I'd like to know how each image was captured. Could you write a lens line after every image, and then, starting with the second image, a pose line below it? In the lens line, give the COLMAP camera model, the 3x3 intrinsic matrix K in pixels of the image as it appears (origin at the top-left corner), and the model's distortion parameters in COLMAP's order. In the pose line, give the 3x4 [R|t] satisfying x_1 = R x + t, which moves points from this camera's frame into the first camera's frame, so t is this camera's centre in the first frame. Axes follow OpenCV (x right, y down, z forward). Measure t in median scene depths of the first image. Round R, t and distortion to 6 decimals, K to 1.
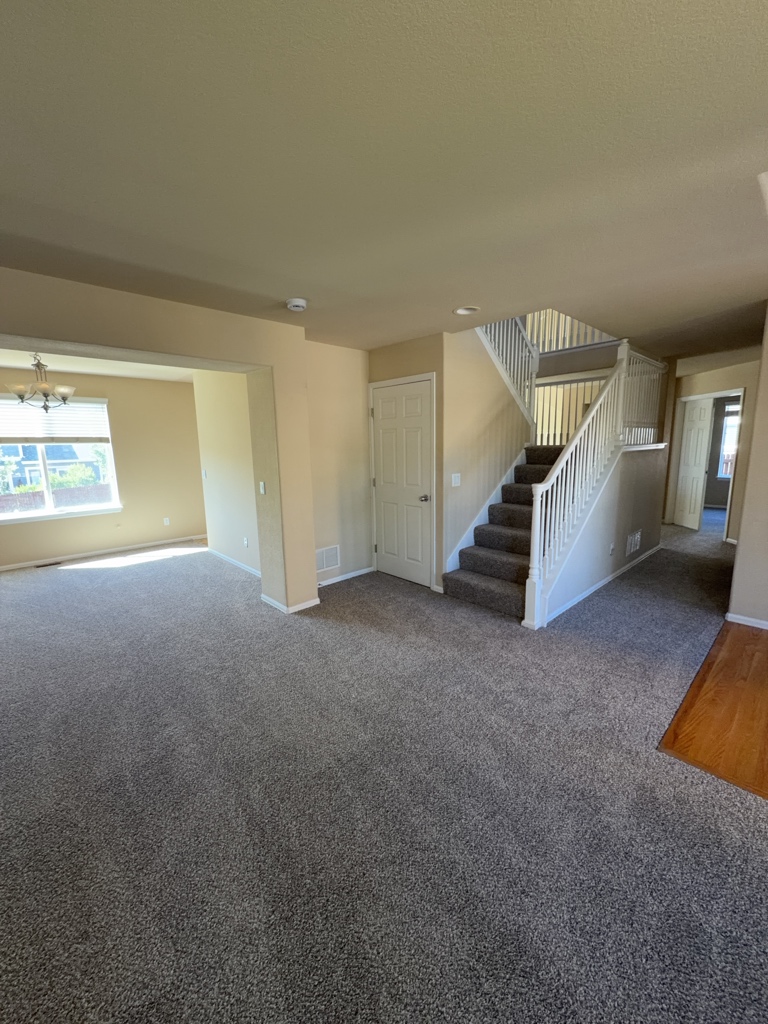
lens RADIAL K [[409.5, 0, 382.8], [0, 409.5, 511.9], [0, 0, 1]] dist [0.002876, 0.000117]
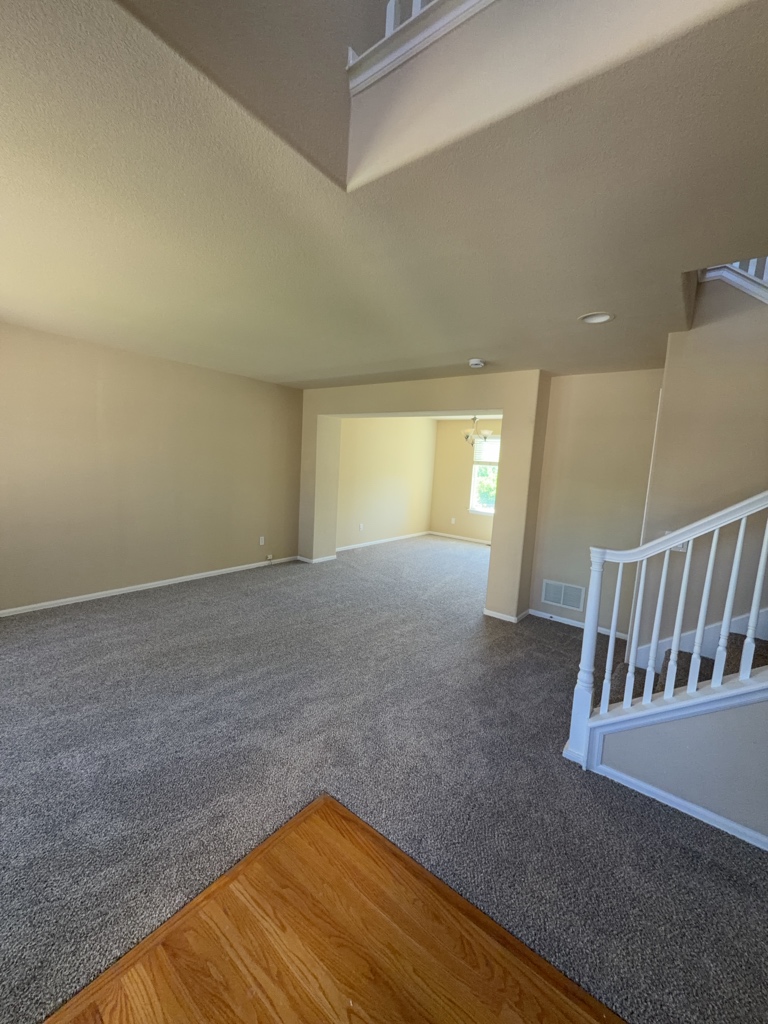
lens RADIAL K [[409.5, 0, 382.6], [0, 409.5, 510.8], [0, 0, 1]] dist [0.002876, 0.000117]
pose [[0.146689, 0.147488, -0.978126, 0.836877], [-0.222092, 0.968487, 0.112727, -0.105333], [0.963928, 0.200698, 0.174823, 0.456313]]
